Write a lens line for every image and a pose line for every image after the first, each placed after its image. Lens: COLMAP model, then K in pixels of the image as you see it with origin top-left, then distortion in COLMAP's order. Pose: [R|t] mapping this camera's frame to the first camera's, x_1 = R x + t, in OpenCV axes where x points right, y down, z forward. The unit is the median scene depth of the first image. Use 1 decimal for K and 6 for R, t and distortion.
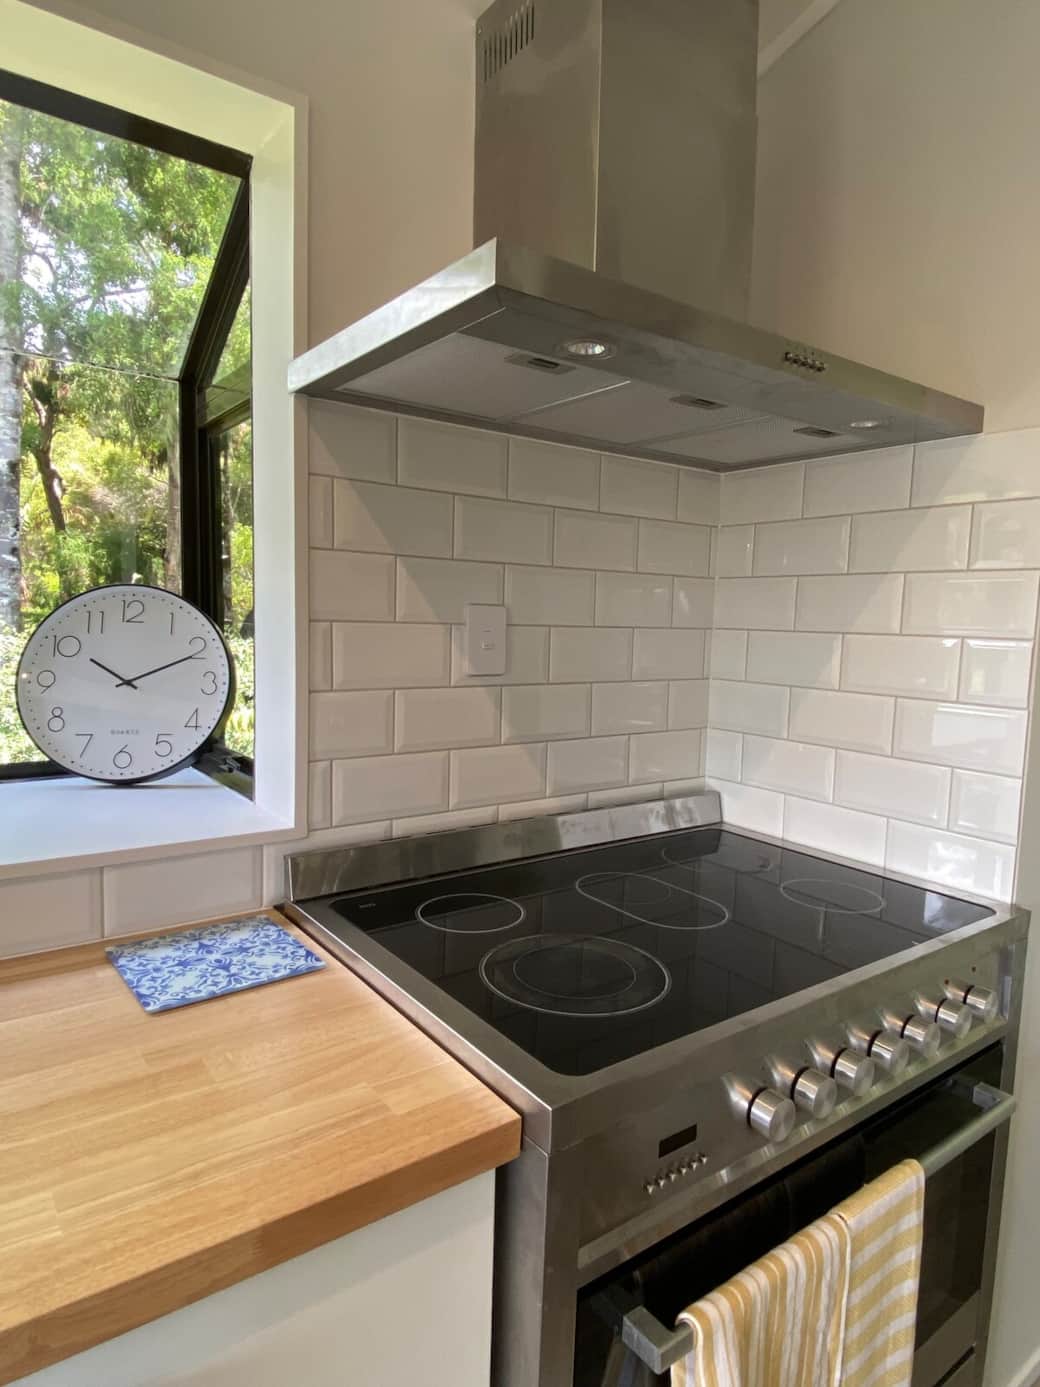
lens RADIAL K [[828.3, 0, 516.1], [0, 828.3, 693.8], [0, 0, 1]] dist [0.000166, 0.000037]
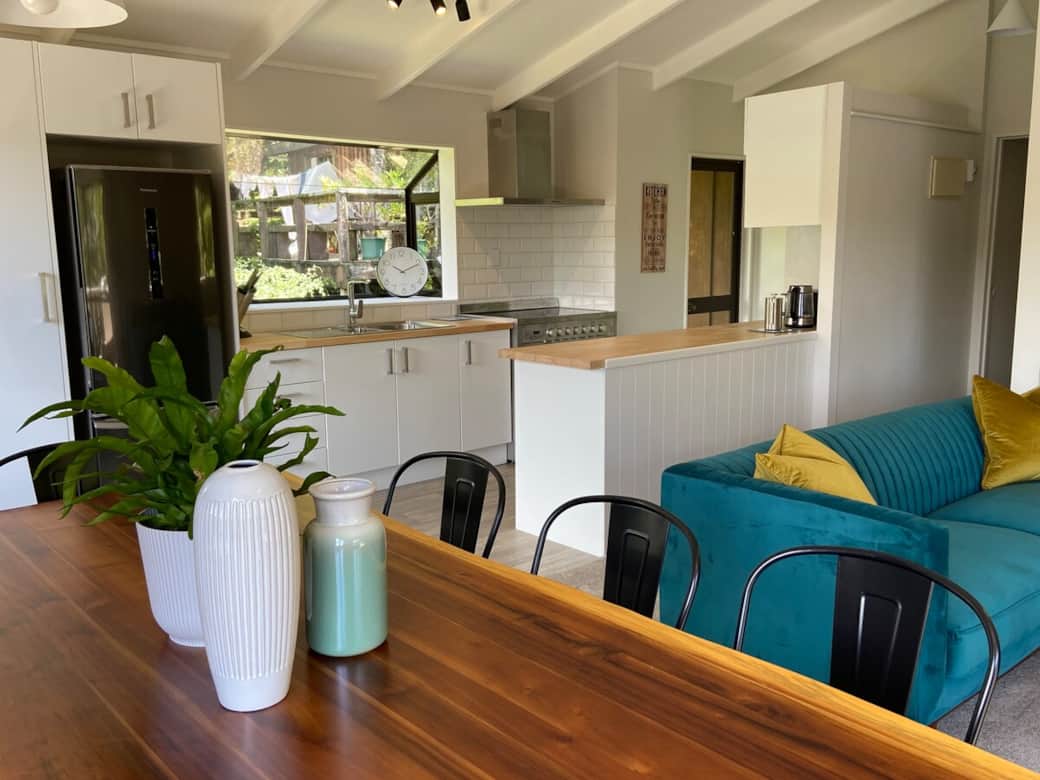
lens RADIAL K [[919.8, 0, 520.7], [0, 919.8, 394.4], [0, 0, 1]] dist [0.014979, 0.000855]
pose [[0.995262, -0.052468, 0.081859, -0.322678], [0.046740, 0.996424, 0.070387, 0.304558], [-0.085260, -0.066228, 0.994155, -3.669814]]
